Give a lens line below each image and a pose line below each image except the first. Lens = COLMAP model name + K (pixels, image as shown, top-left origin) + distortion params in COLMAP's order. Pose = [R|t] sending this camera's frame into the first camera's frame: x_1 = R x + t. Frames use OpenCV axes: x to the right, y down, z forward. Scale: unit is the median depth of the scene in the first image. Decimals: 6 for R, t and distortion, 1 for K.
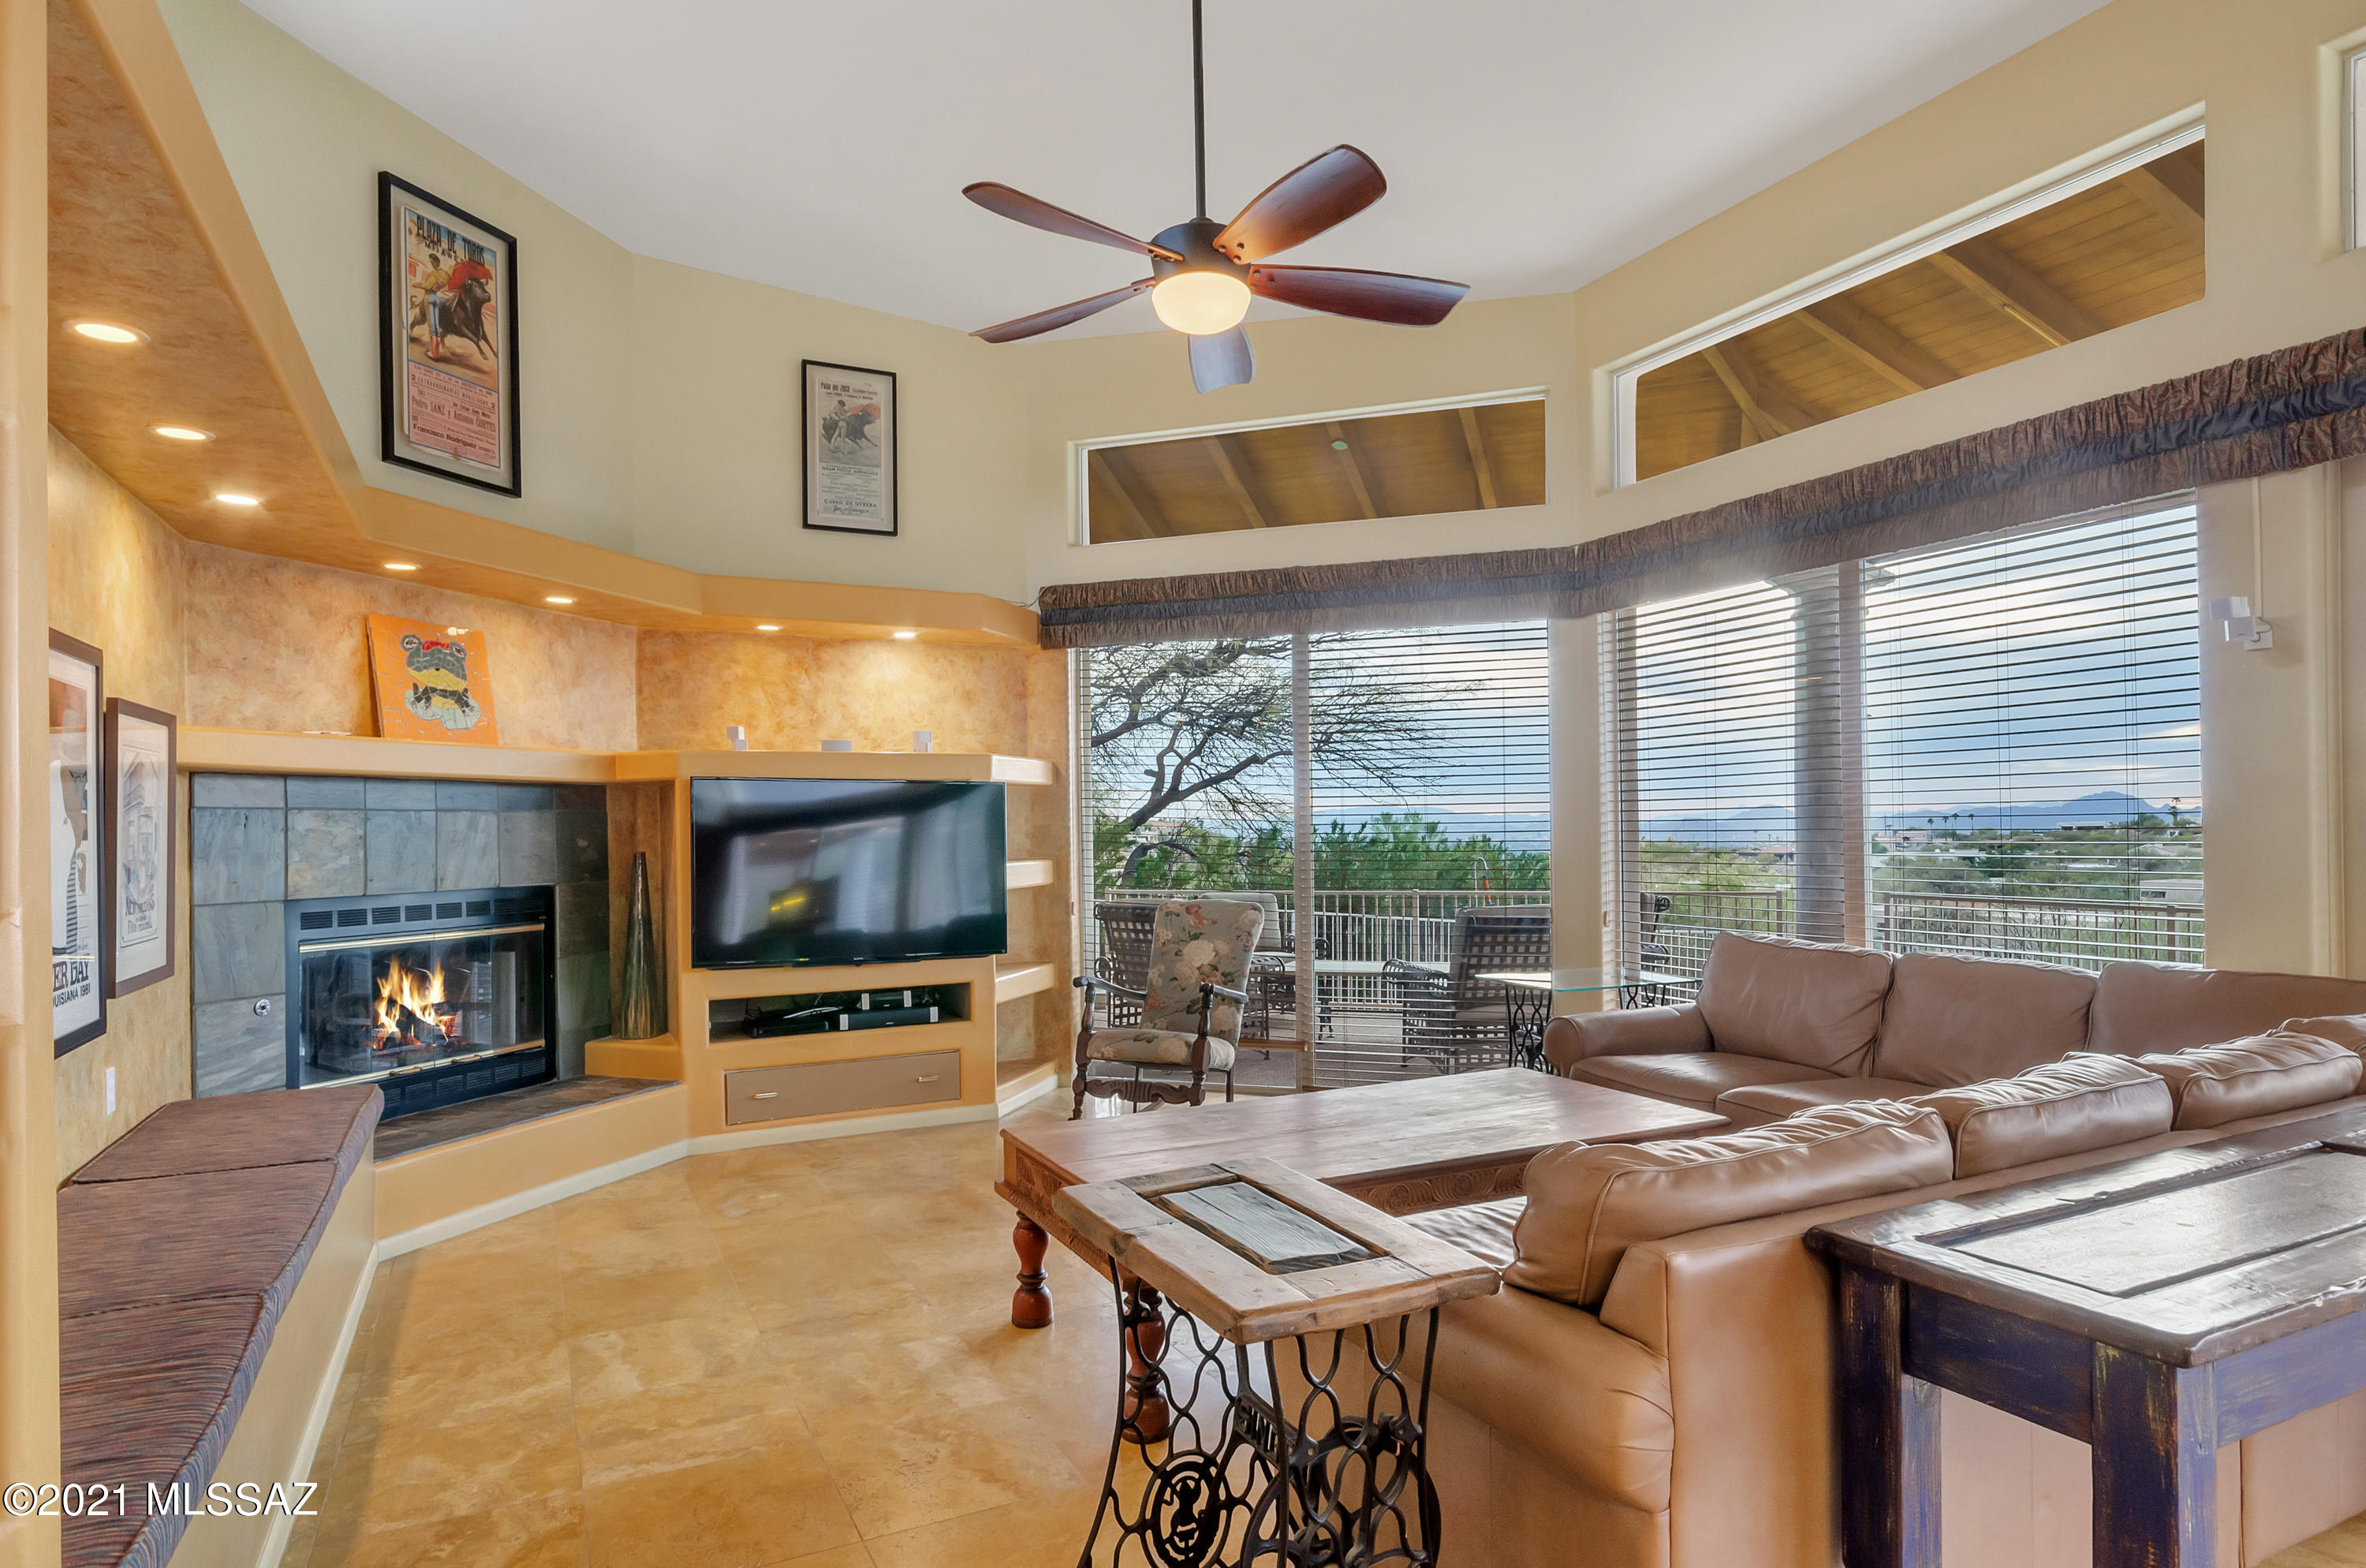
lens RADIAL K [[1350.8, 0, 1181.9], [0, 1350.8, 823.5], [0, 0, 1]] dist [0.001401, 0.000234]
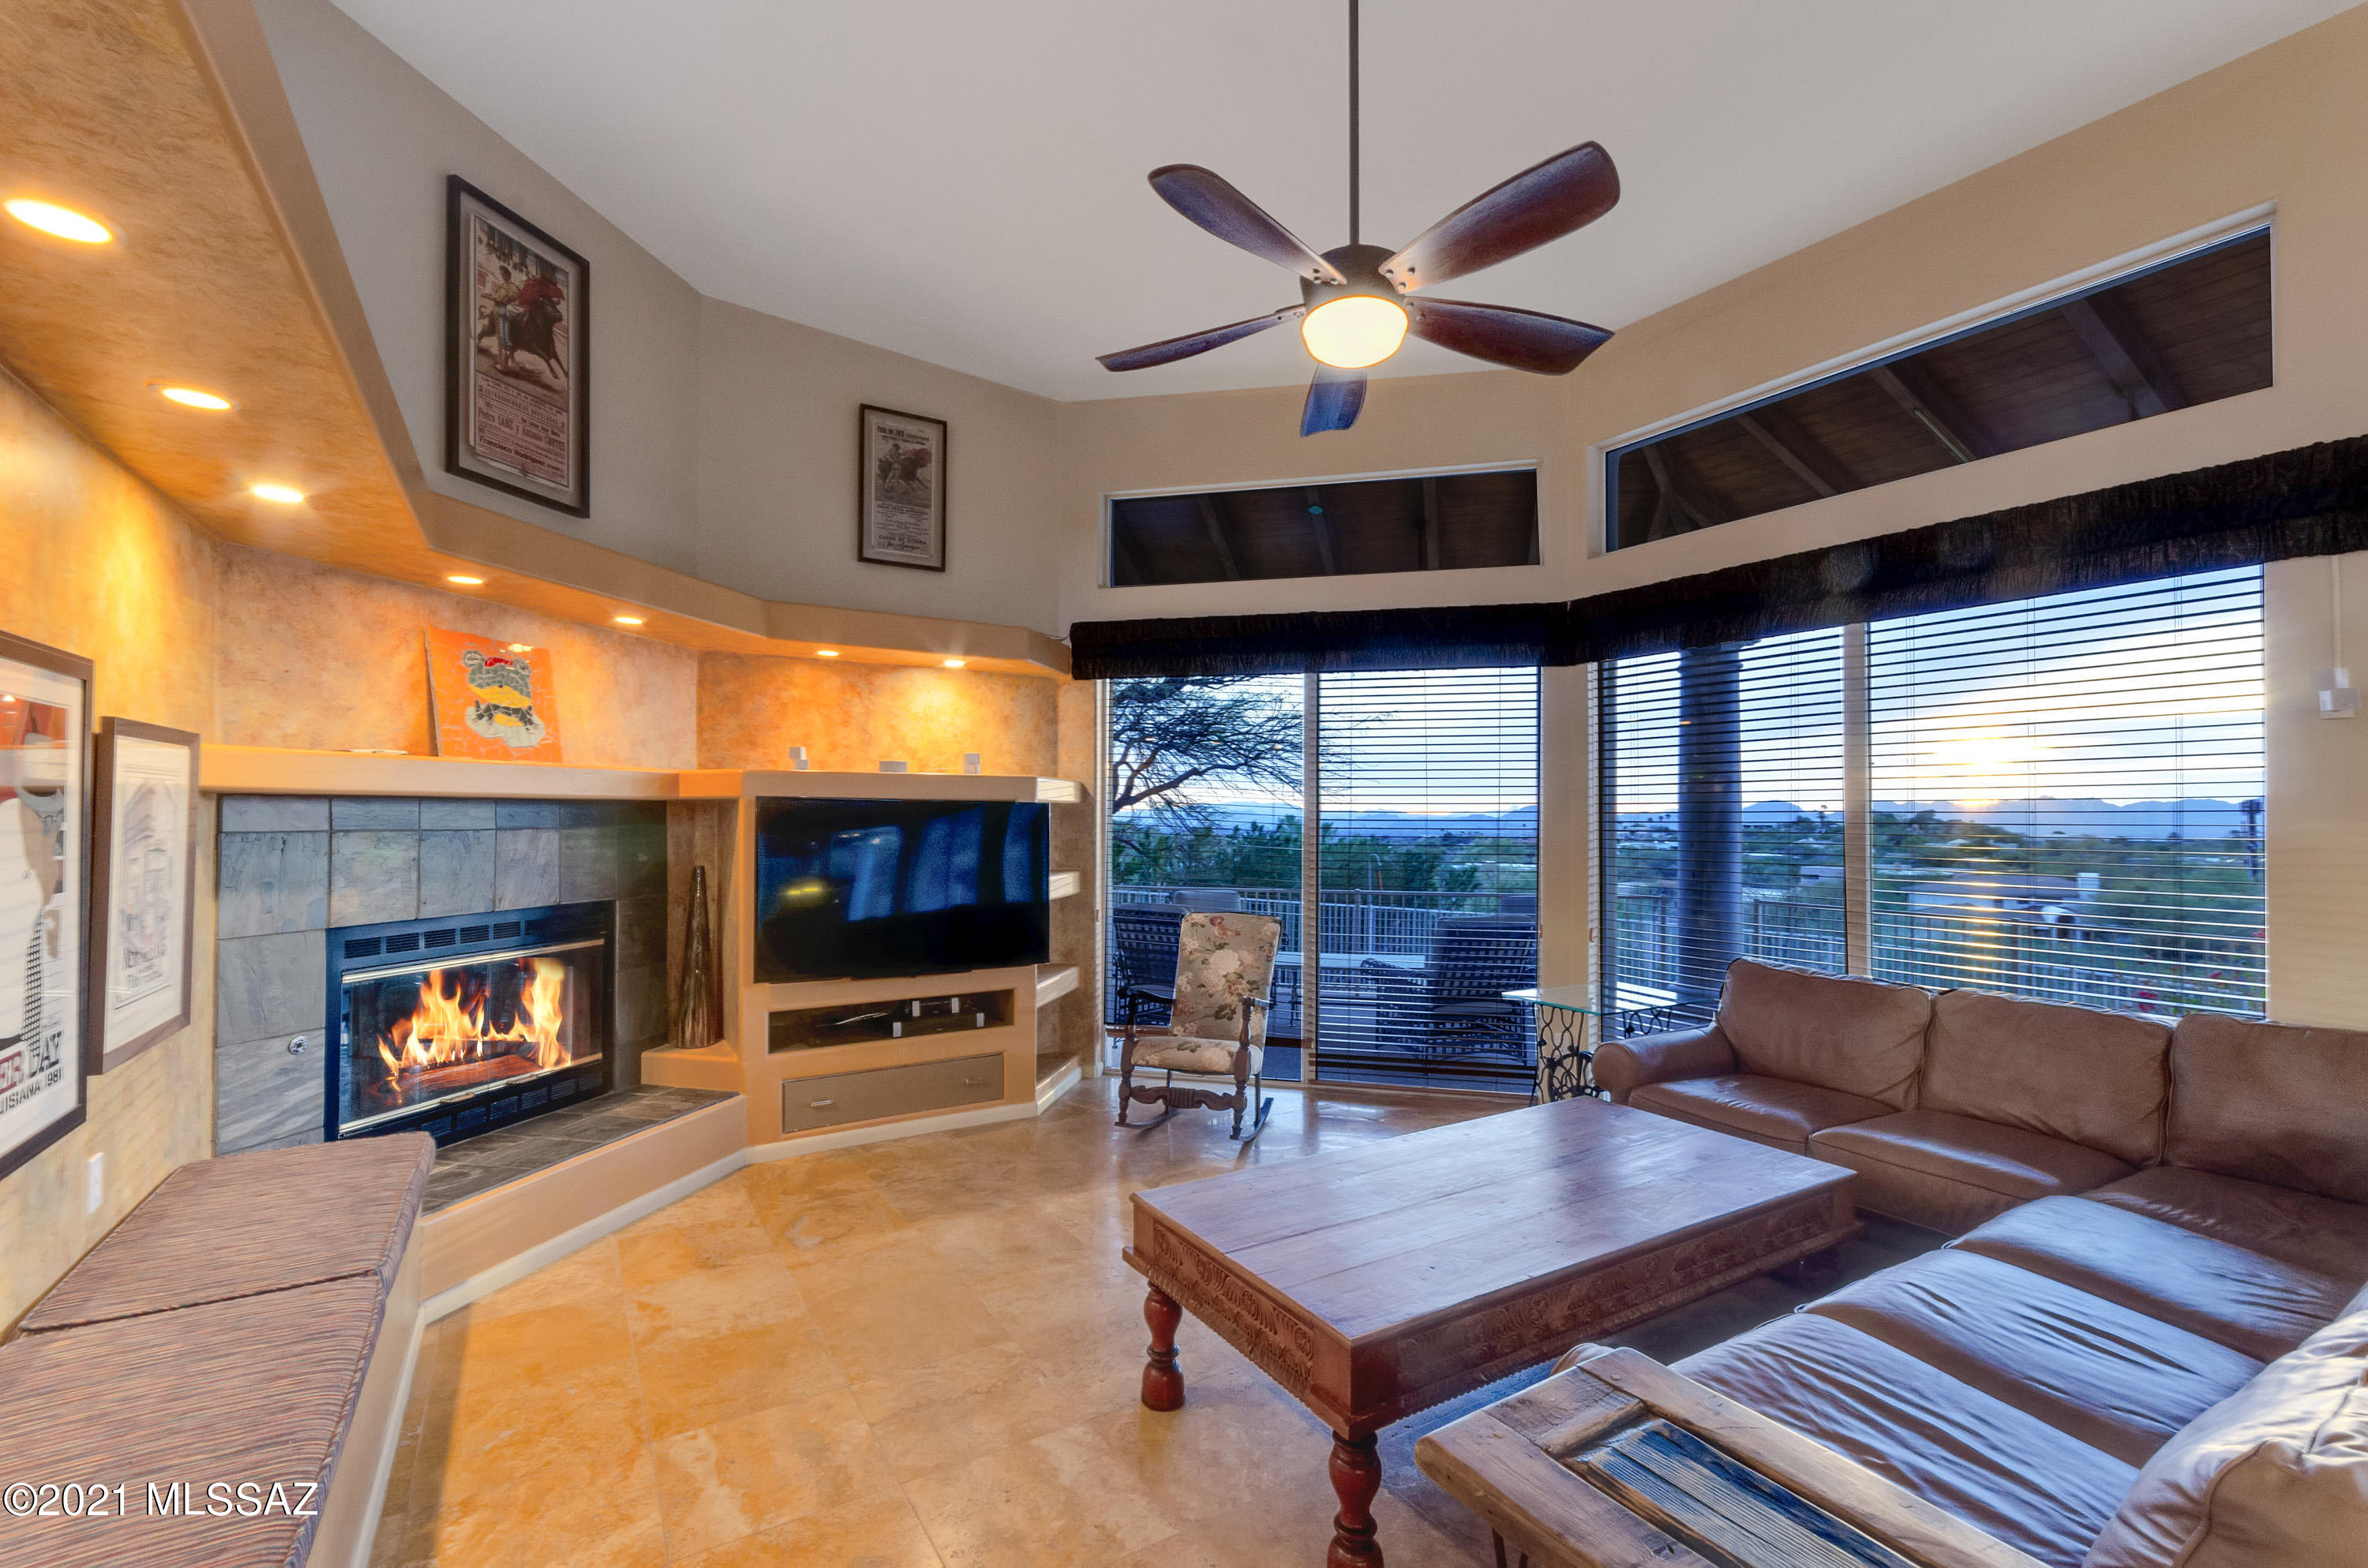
lens RADIAL K [[1047.6, 0, 1183.1], [0, 1047.6, 805.5], [0, 0, 1]] dist [0.002709, 0.000444]
pose [[0.995805, 0.016589, 0.089980, -0.119676], [-0.015971, 0.999844, -0.007581, -0.028563], [-0.090092, 0.006112, 0.995915, 0.189337]]
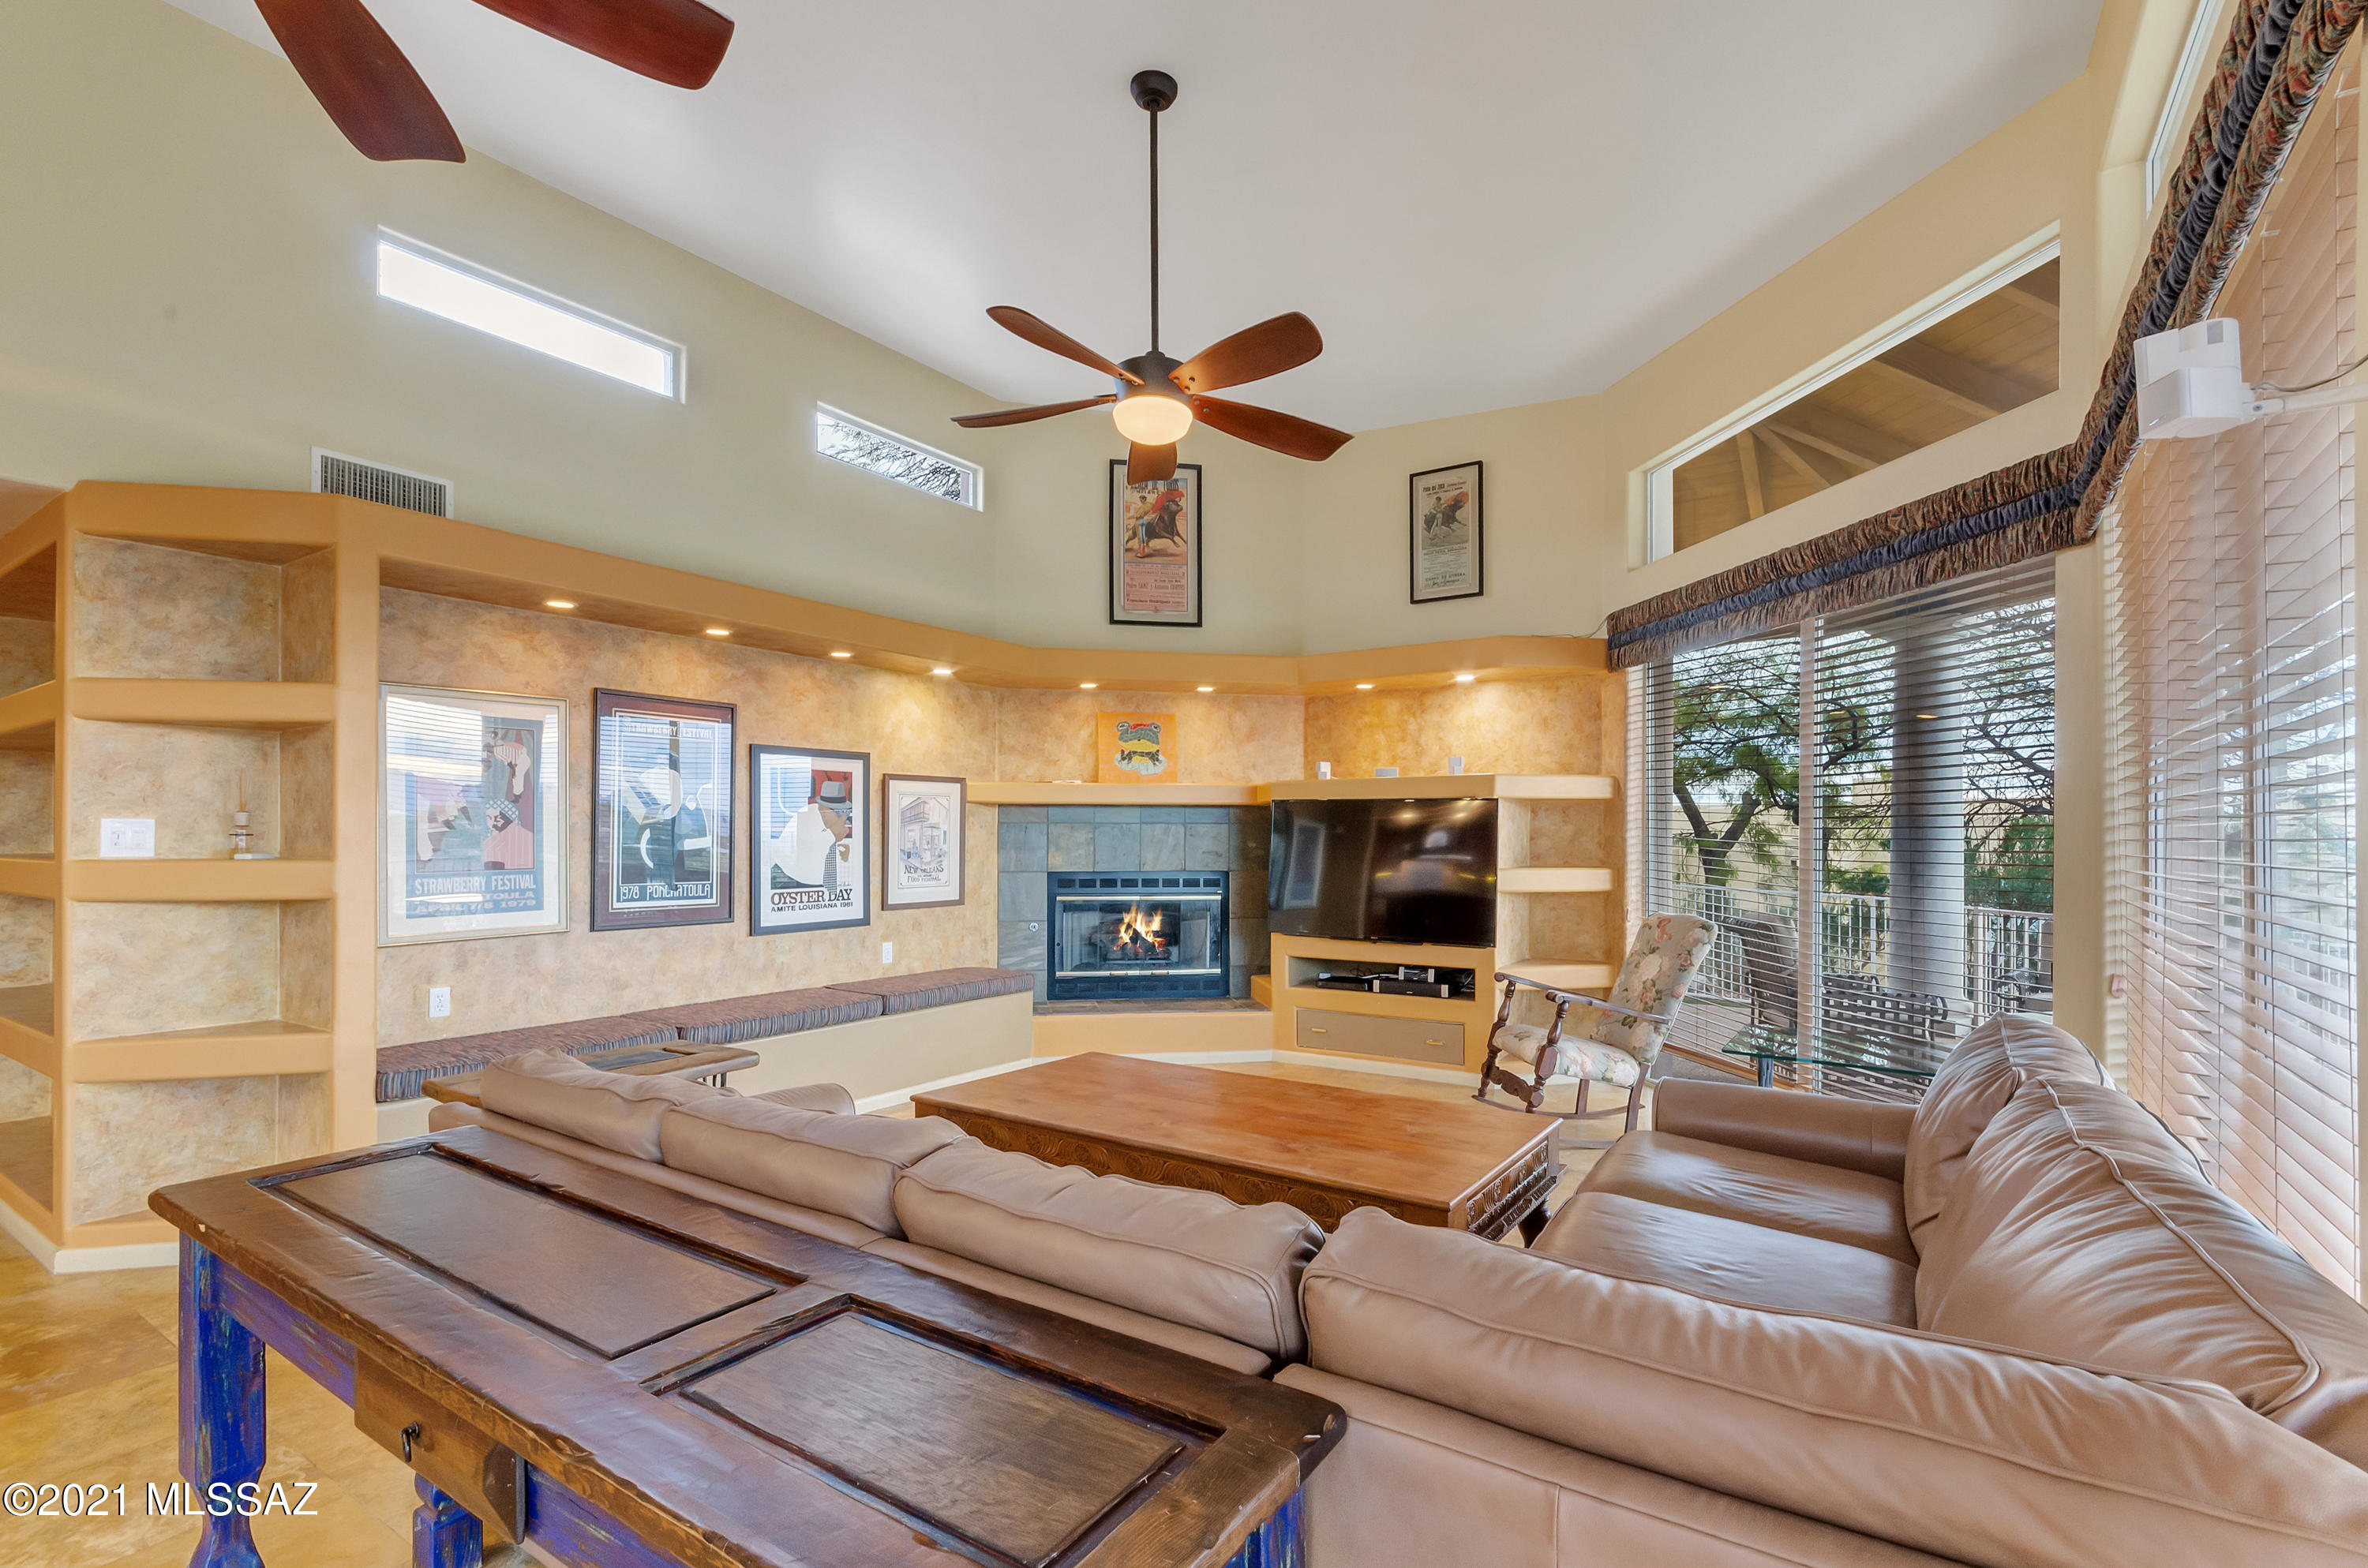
lens RADIAL K [[1069.1, 0, 1175.2], [0, 1069.1, 832.3], [0, 0, 1]] dist [0.000634, 0.000108]
pose [[0.483314, 0.008431, -0.875406, 0.632573], [-0.005153, 0.999964, 0.006785, -0.007512], [0.875432, 0.001231, 0.483340, 0.381557]]
